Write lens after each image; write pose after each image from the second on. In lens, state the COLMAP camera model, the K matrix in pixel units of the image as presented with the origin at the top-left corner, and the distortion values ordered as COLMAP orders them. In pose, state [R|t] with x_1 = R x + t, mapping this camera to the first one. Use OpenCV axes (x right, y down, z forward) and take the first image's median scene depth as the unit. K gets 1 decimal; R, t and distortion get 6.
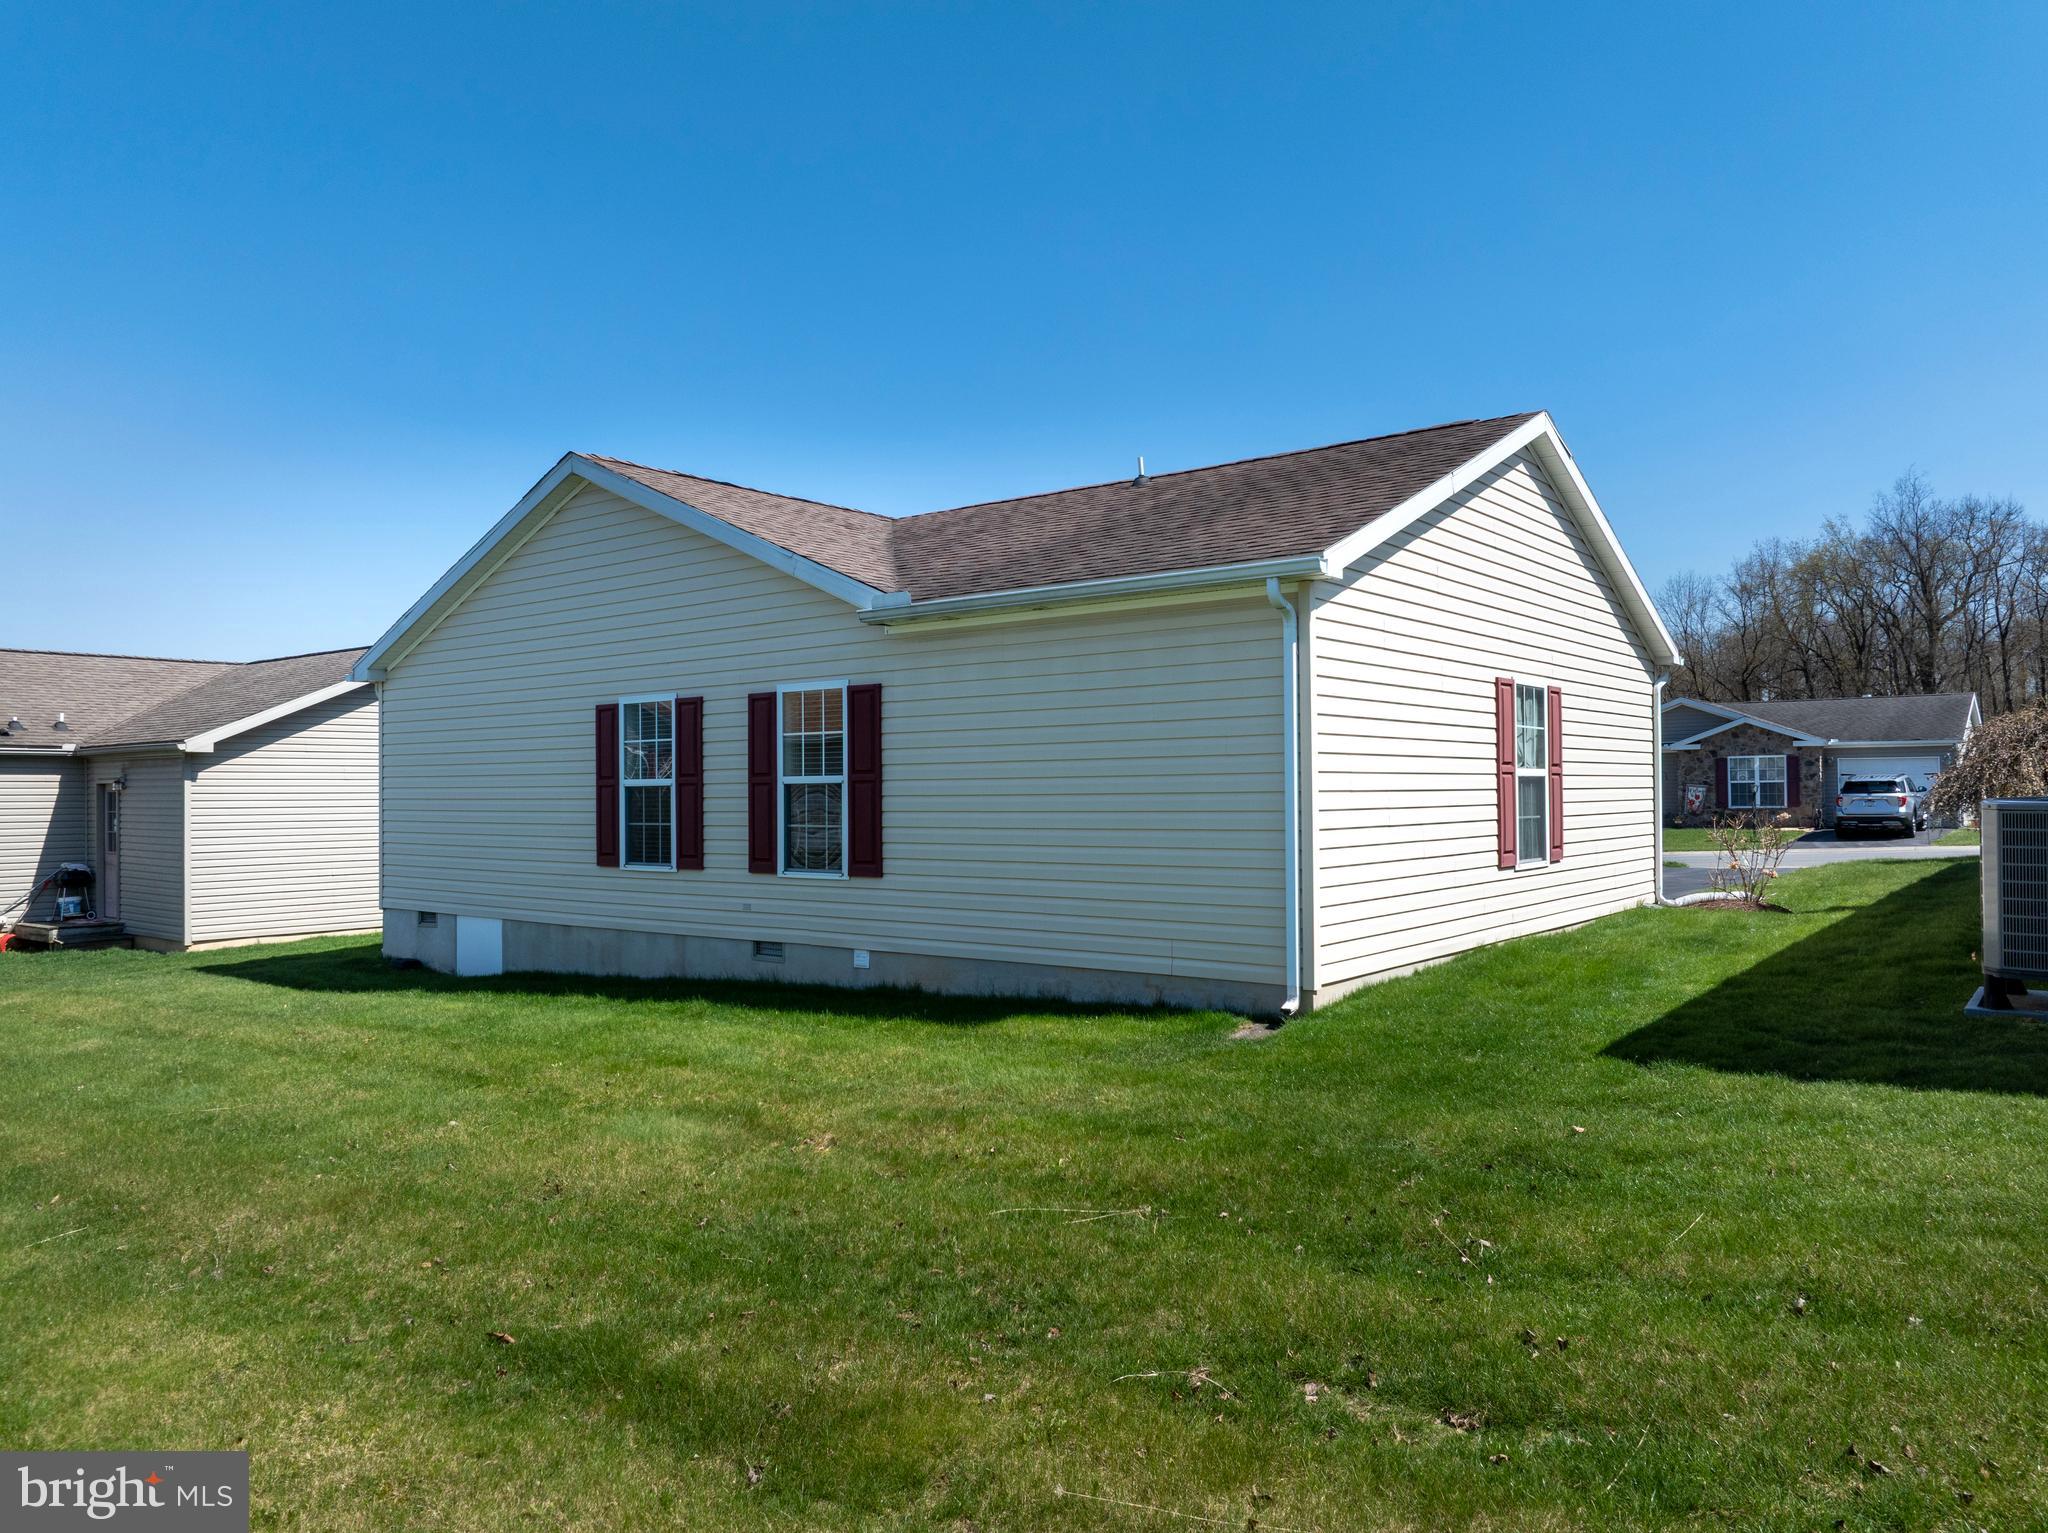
lens RADIAL K [[1447.4, 0, 1024.0], [0, 1447.4, 766.5], [0, 0, 1]] dist [-0.036018, -0.001002]
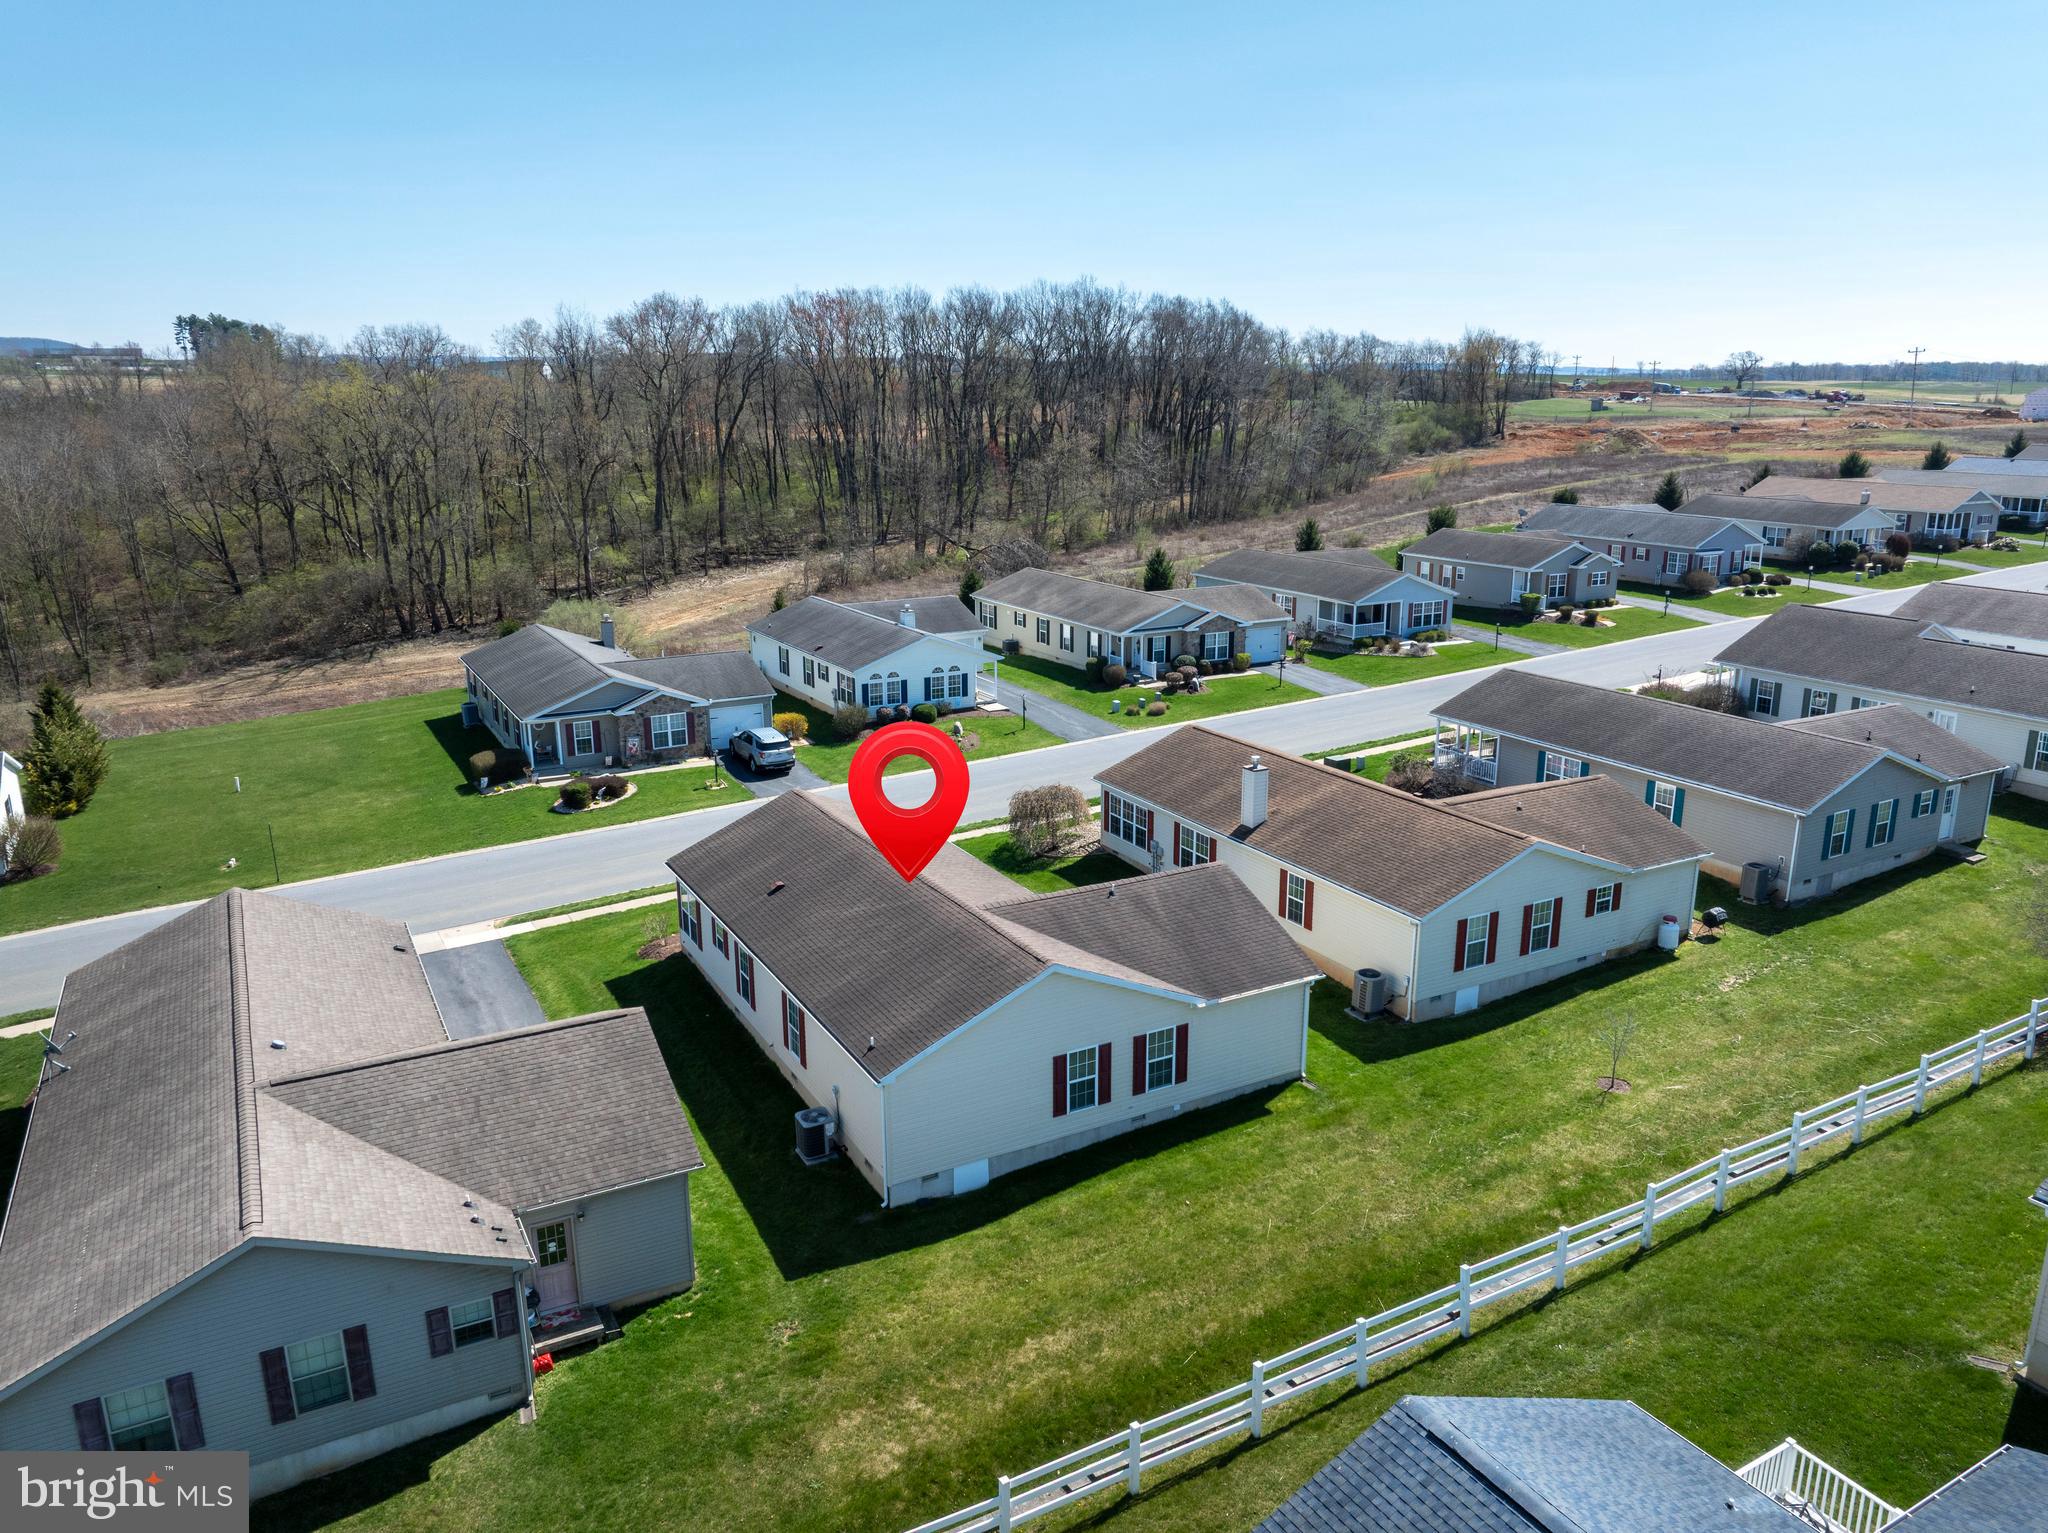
lens RADIAL K [[1442.4, 0, 1027.6], [0, 1442.4, 762.5], [0, 0, 1]] dist [-0.052773, 0.027129]
pose [[0.383346, -0.223296, 0.896206, -2.460067], [-0.019348, 0.968180, 0.249505, -1.166903], [-0.923402, -0.112986, 0.366827, 0.226413]]
